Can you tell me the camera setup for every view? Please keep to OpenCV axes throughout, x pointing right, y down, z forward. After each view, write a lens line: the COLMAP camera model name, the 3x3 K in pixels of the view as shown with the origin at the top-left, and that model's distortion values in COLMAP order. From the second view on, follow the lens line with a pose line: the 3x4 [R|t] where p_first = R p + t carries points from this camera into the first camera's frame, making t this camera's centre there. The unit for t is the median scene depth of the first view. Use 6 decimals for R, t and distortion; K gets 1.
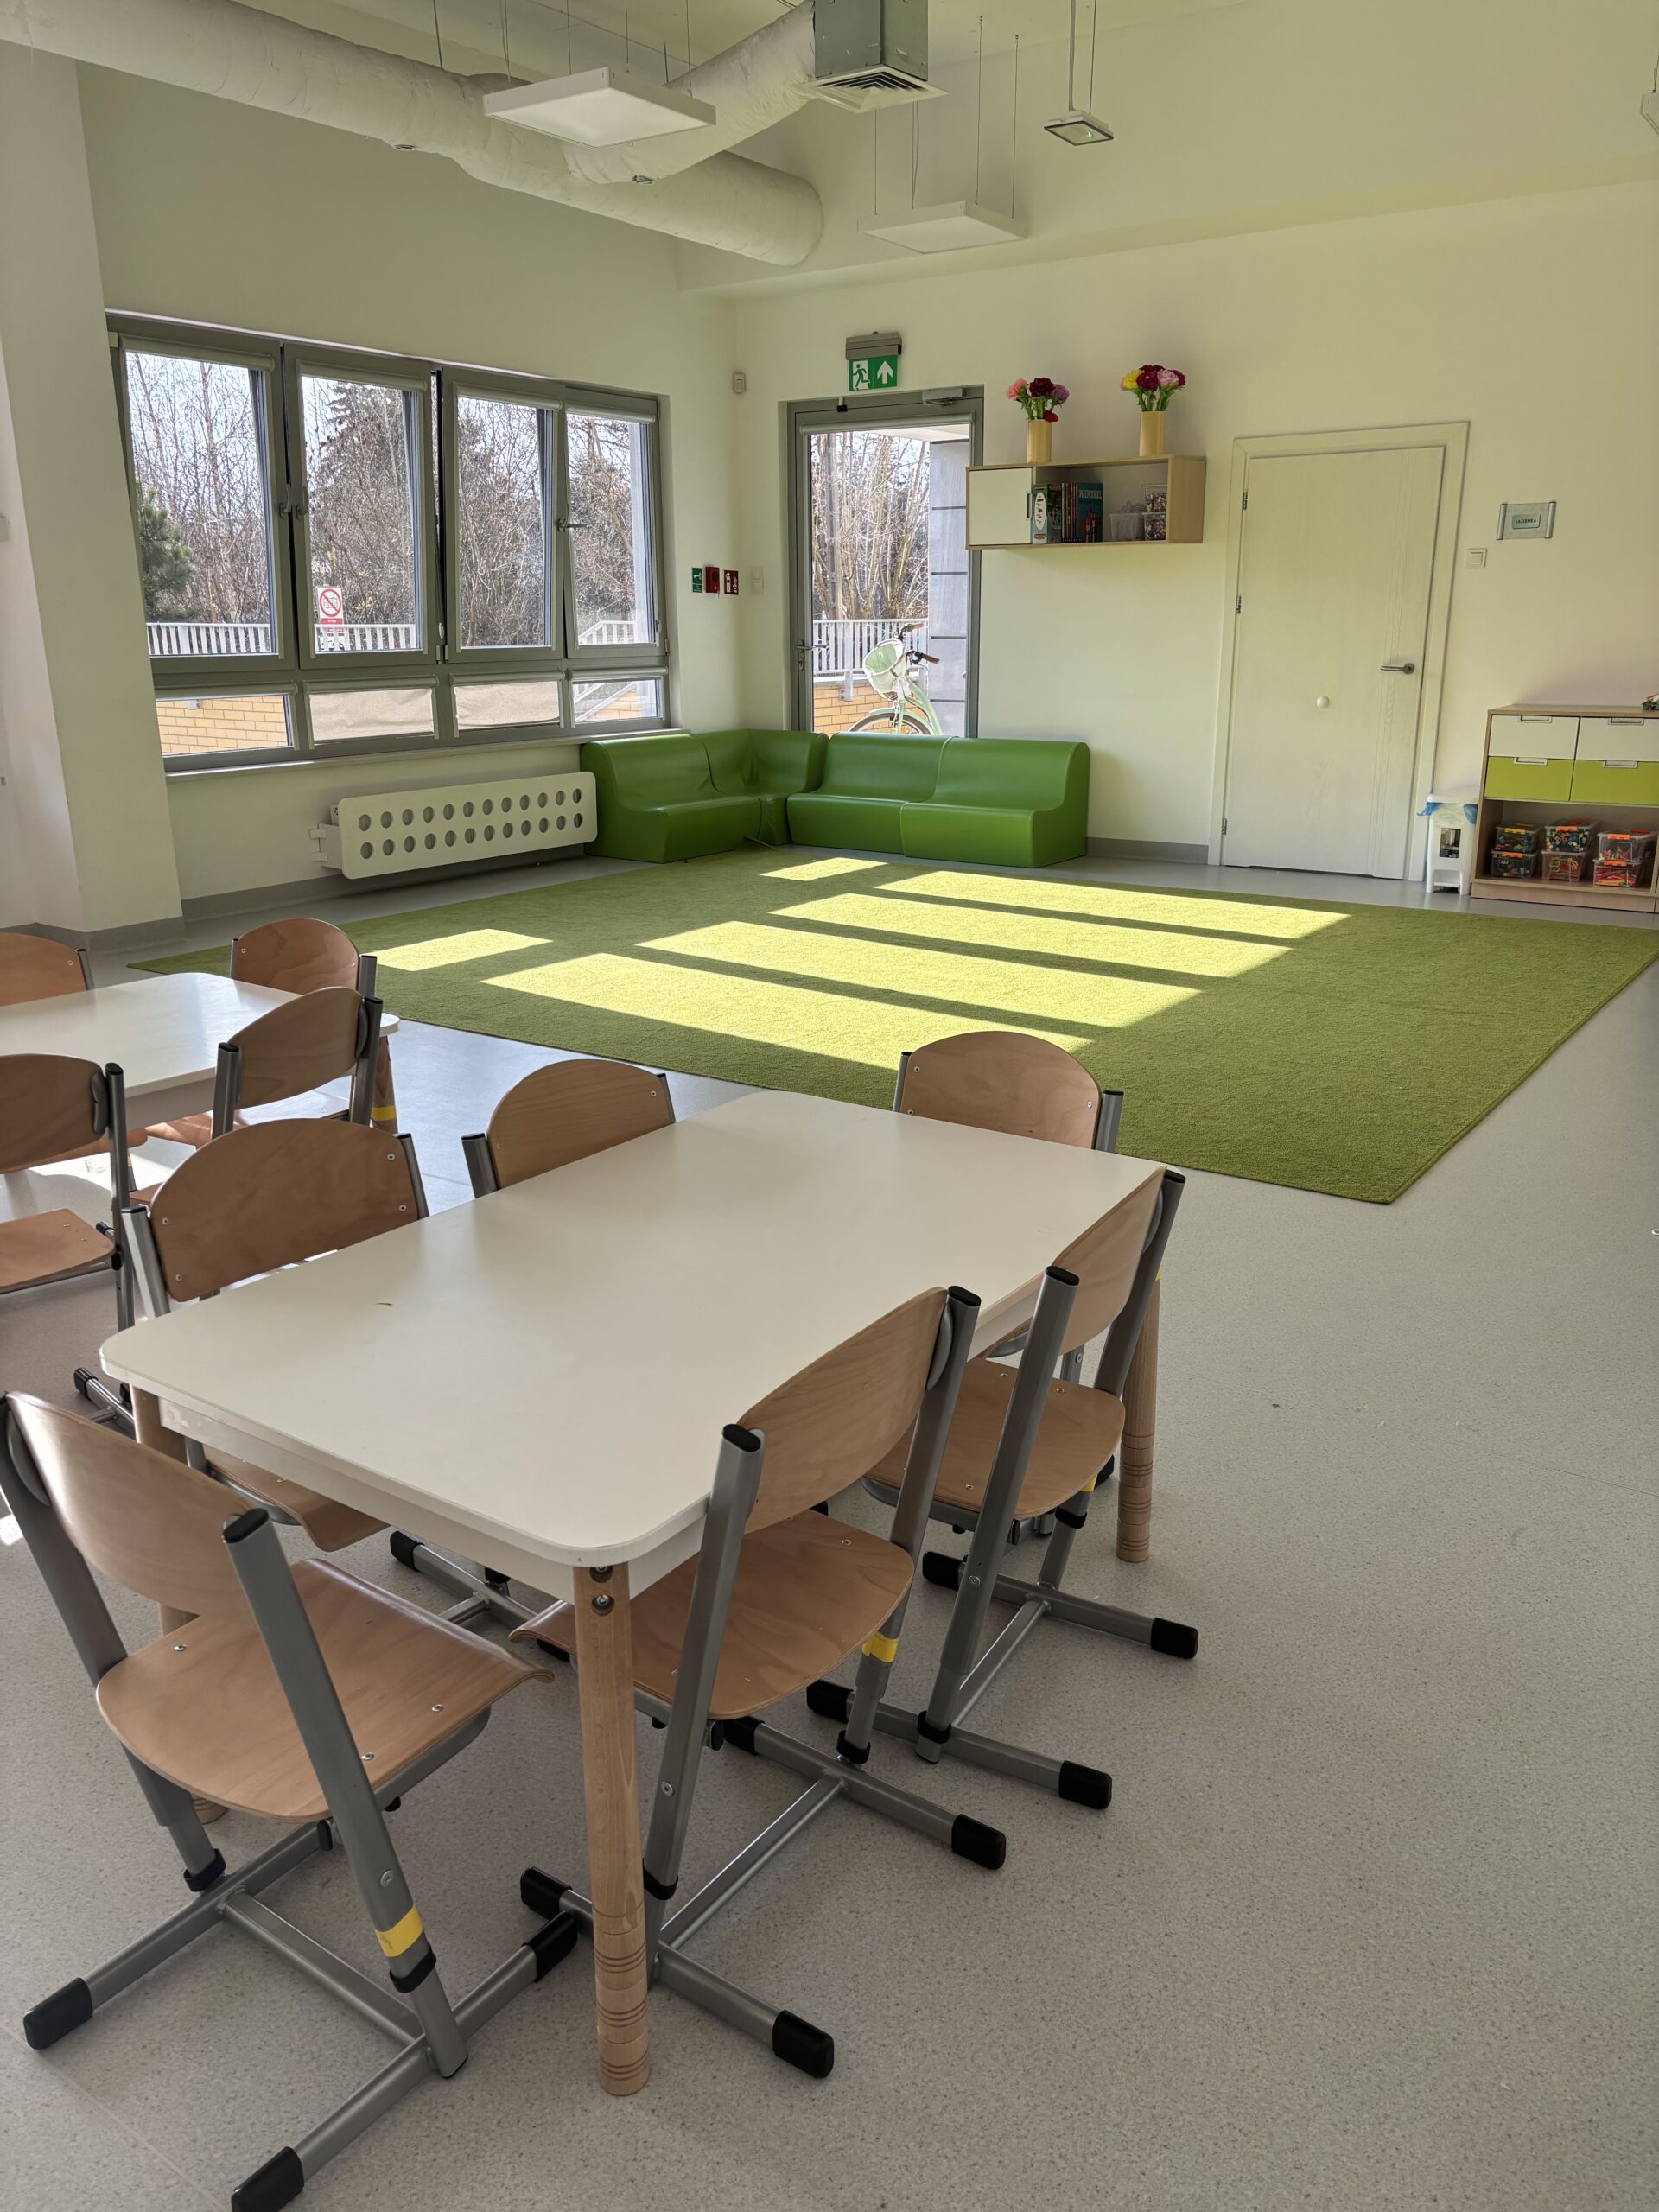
lens RADIAL K [[1667.5, 0, 830.1], [0, 1667.5, 1144.7], [0, 0, 1]] dist [-0.010933, 0.000726]
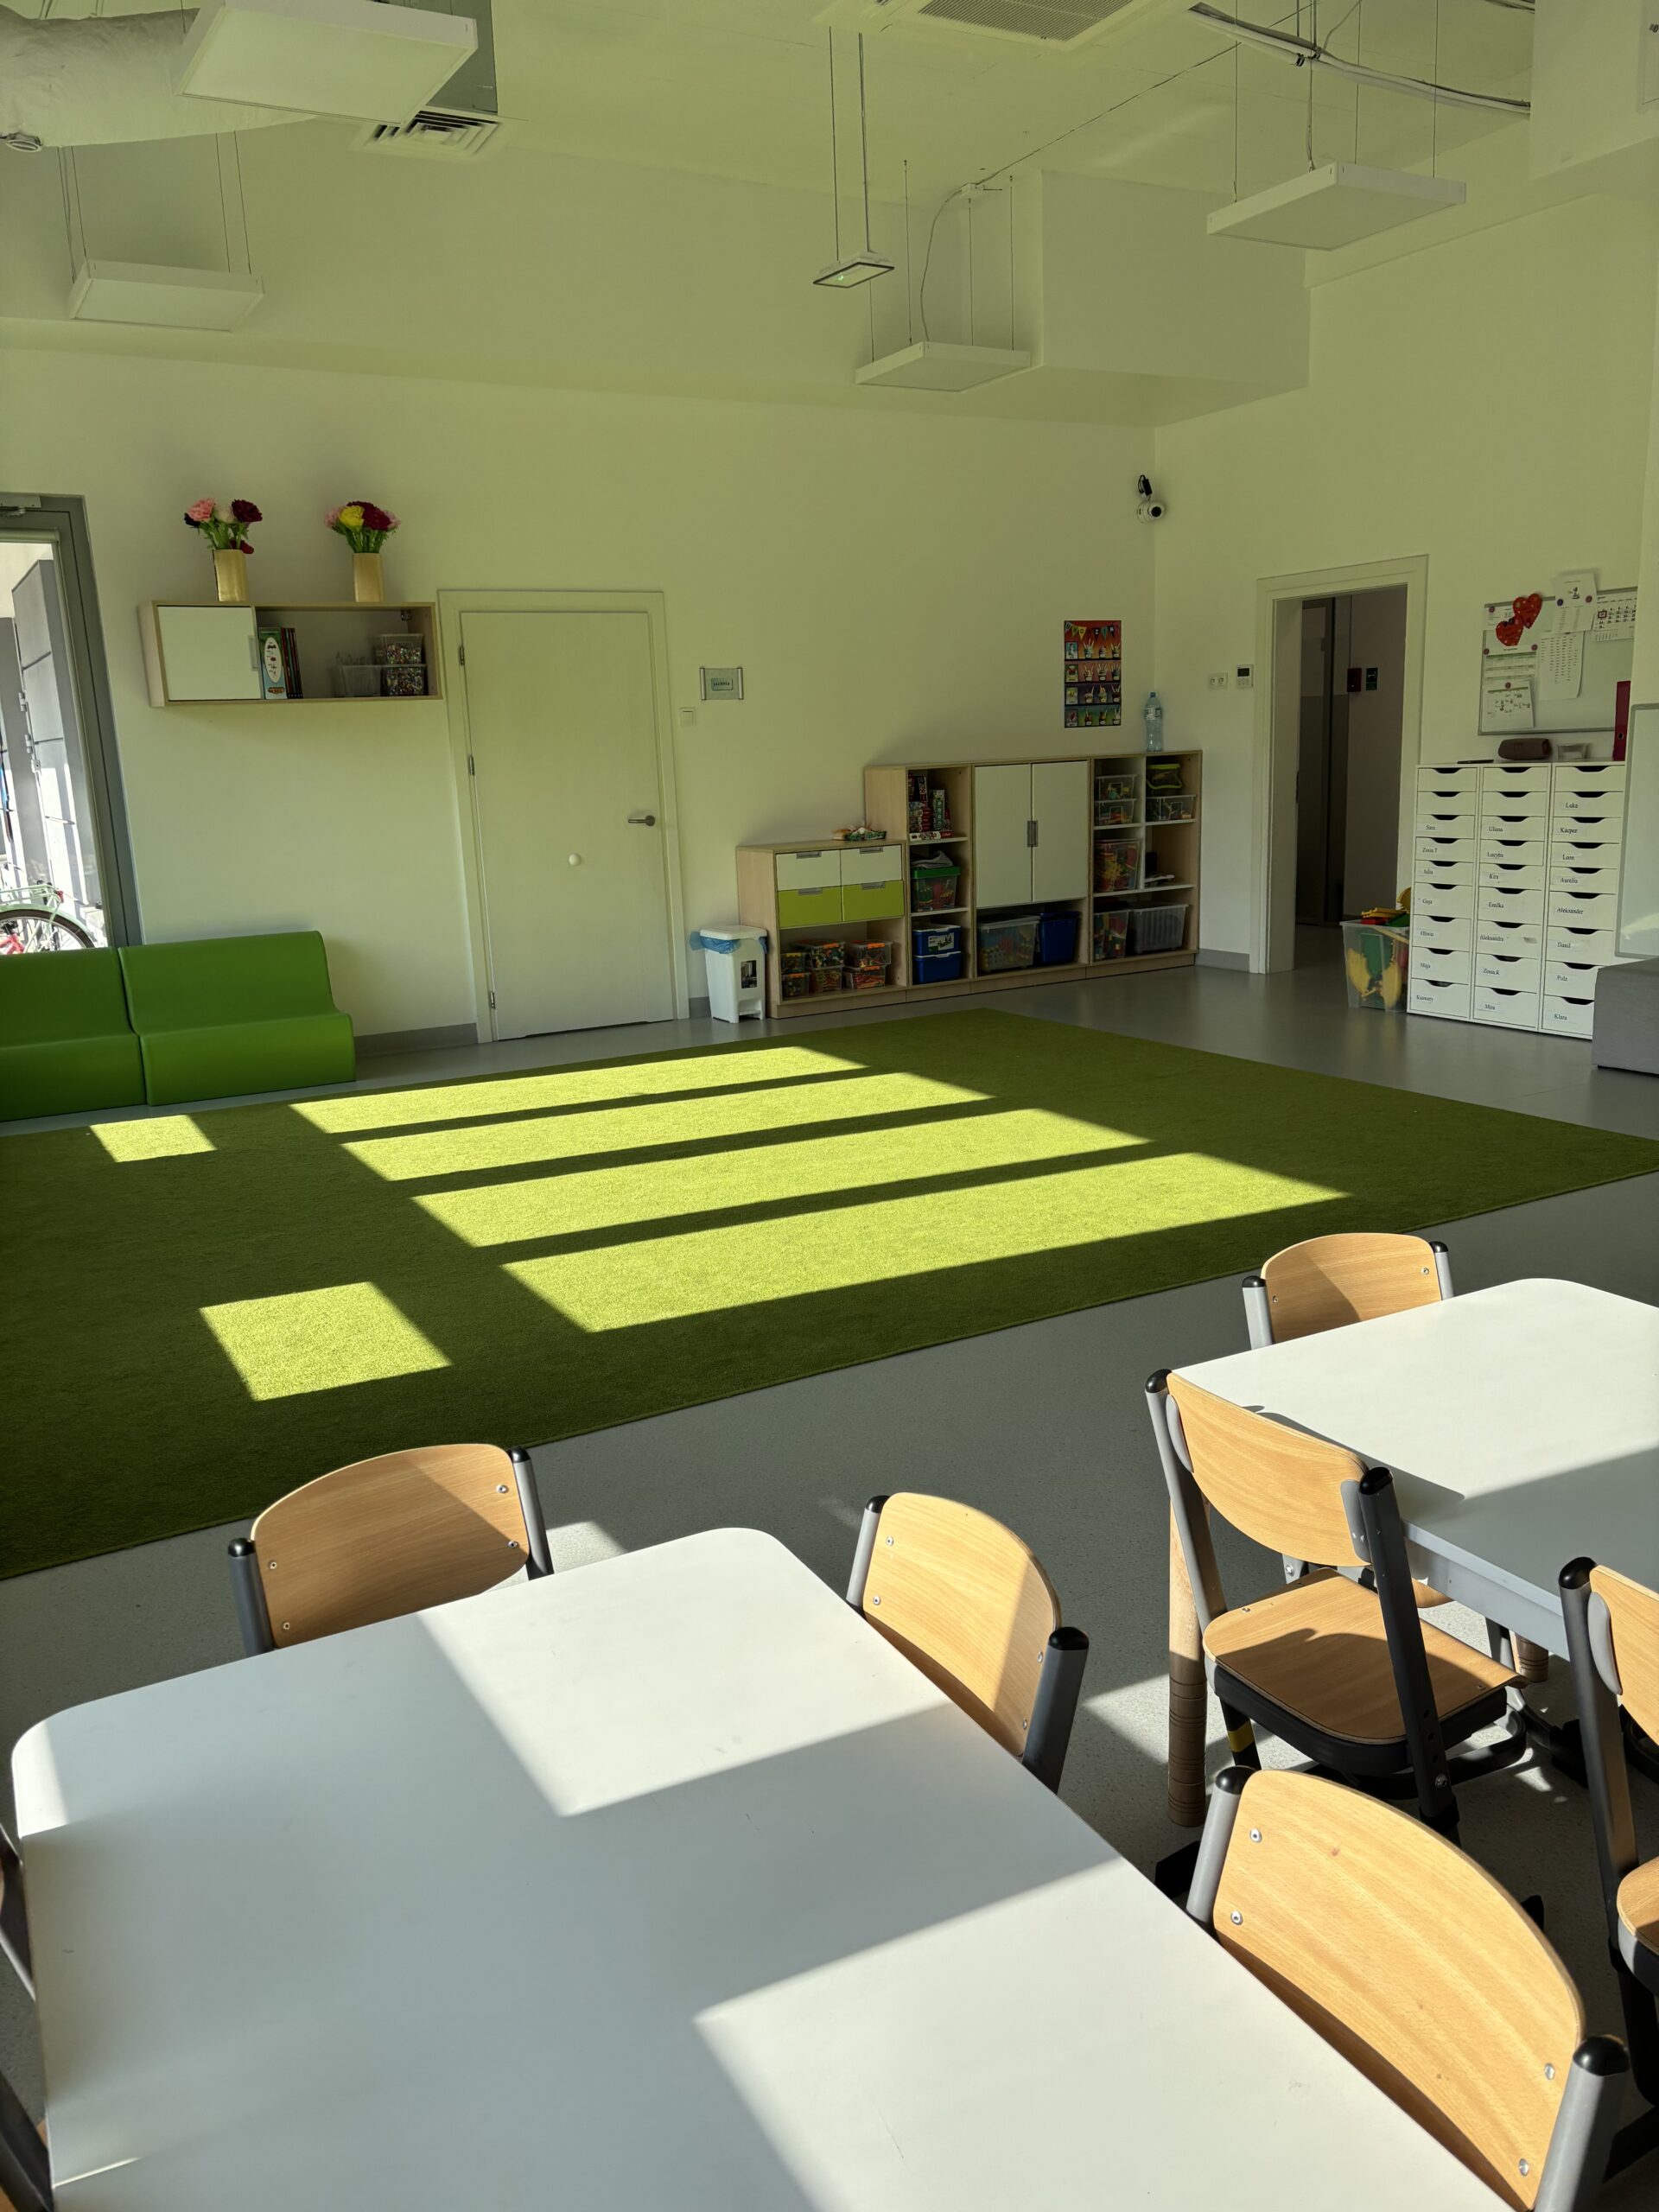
lens RADIAL K [[1667.5, 0, 830.1], [0, 1667.5, 1144.7], [0, 0, 1]] dist [-0.010933, 0.000726]
pose [[0.417211, -0.217584, 0.882379, -0.570754], [0.307741, 0.947382, 0.088106, -0.154024], [-0.855120, 0.234785, 0.462217, 0.478909]]
